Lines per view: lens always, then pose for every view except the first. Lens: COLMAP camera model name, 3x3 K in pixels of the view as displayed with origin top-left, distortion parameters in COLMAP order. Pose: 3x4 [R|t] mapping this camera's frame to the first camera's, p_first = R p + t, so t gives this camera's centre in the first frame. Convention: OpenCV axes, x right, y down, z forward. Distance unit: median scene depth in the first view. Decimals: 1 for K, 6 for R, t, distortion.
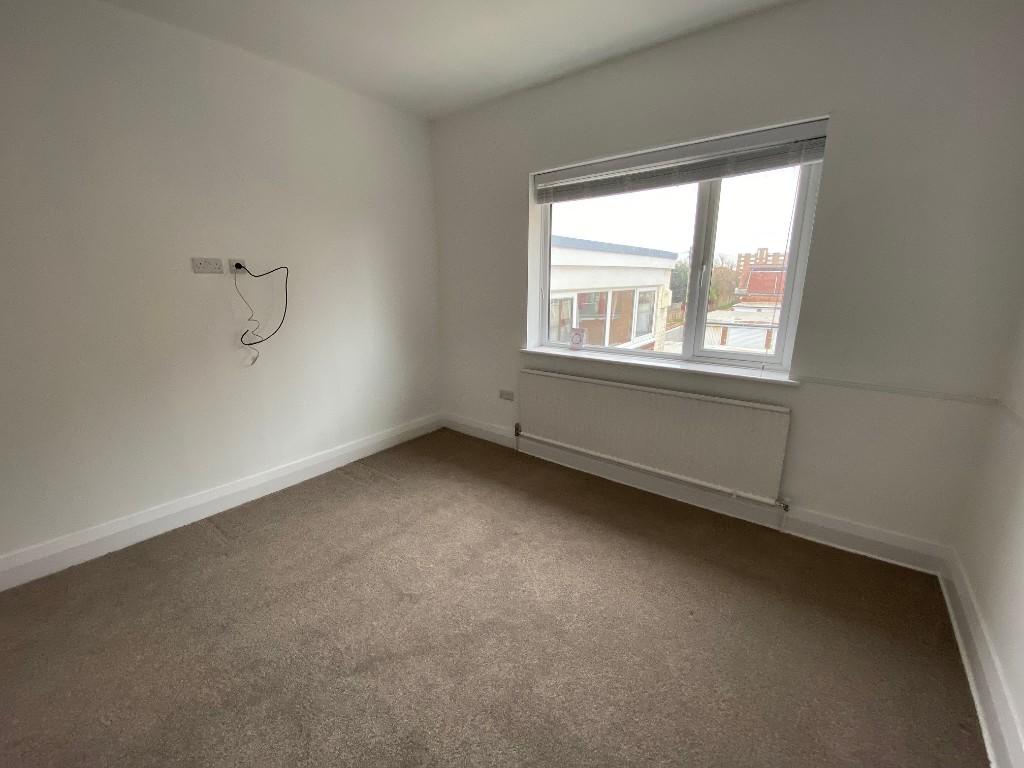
lens RADIAL K [[412.8, 0, 512.5], [0, 412.8, 383.2], [0, 0, 1]] dist [0.001844, -0.005695]
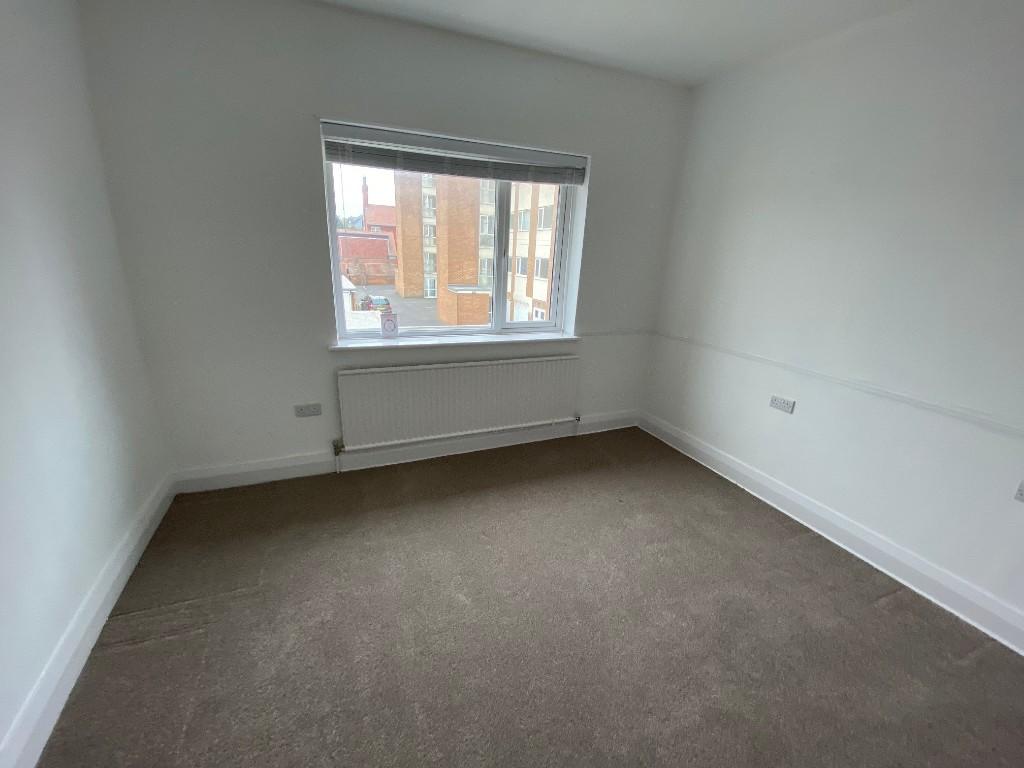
lens RADIAL K [[412.8, 0, 514.4], [0, 412.8, 385.0], [0, 0, 1]] dist [0.001844, -0.005695]
pose [[0.474769, -0.242289, 0.846103, -0.557585], [0.166612, 0.968719, 0.183912, -0.111288], [-0.864196, 0.053655, 0.500286, 0.339851]]
